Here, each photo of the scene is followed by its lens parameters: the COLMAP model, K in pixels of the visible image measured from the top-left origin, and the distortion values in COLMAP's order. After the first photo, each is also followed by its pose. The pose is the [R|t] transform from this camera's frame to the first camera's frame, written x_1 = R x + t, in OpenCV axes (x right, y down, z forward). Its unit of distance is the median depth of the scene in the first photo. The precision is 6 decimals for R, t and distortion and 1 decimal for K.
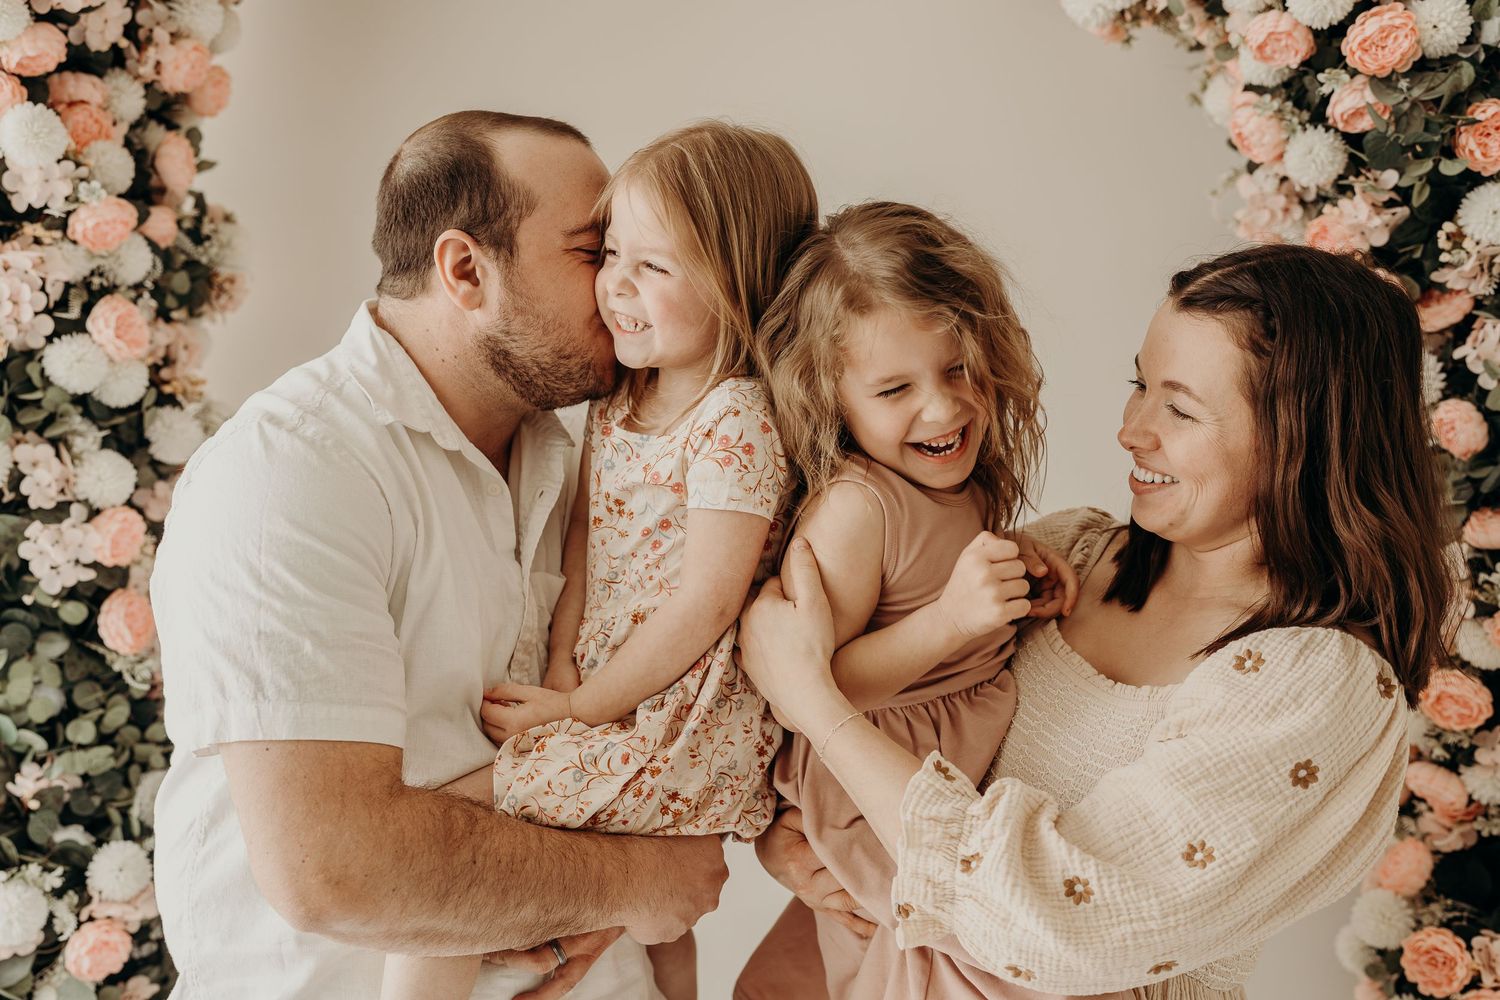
lens RADIAL K [[1538.7, 0, 711.6], [0, 1538.7, 517.8], [0, 0, 1]] dist [-0.003545, 0.007538]
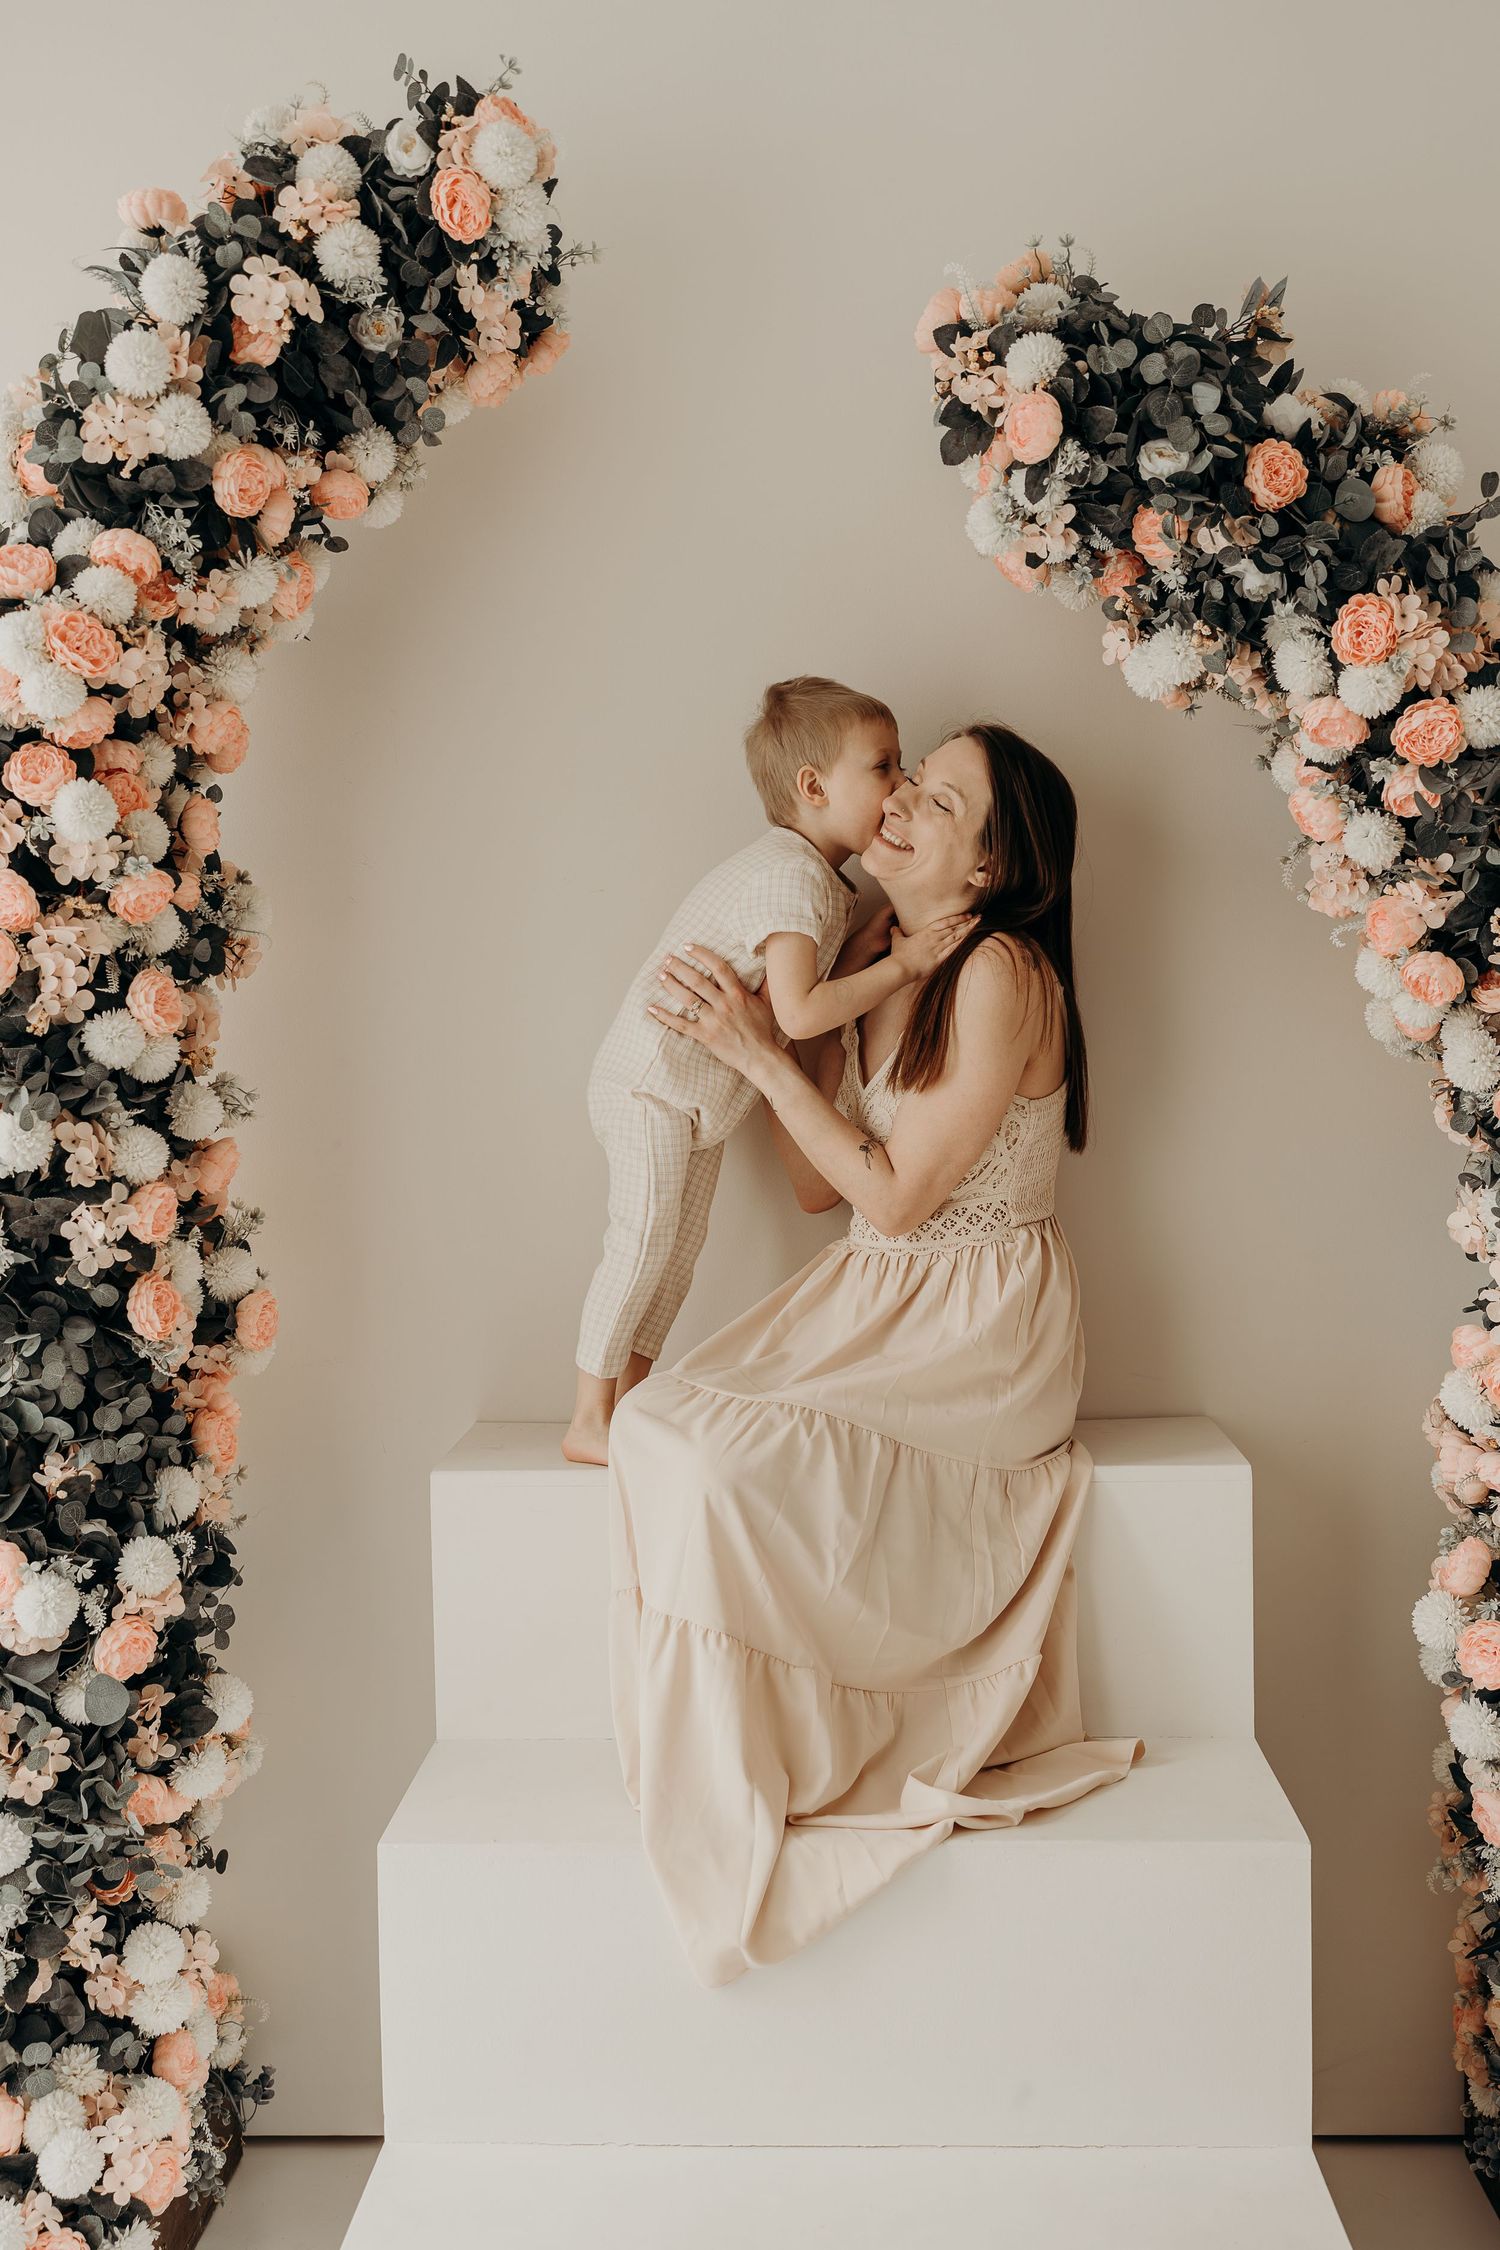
lens RADIAL K [[2308.1, 0, 750.0], [0, 2308.1, 1125.0], [0, 0, 1]] dist [-0.003545, 0.007538]
pose [[0.999370, 0.004385, 0.035227, -0.061751], [-0.003144, 0.999374, -0.035231, 0.004369], [-0.035360, 0.035098, 0.998758, -0.468277]]
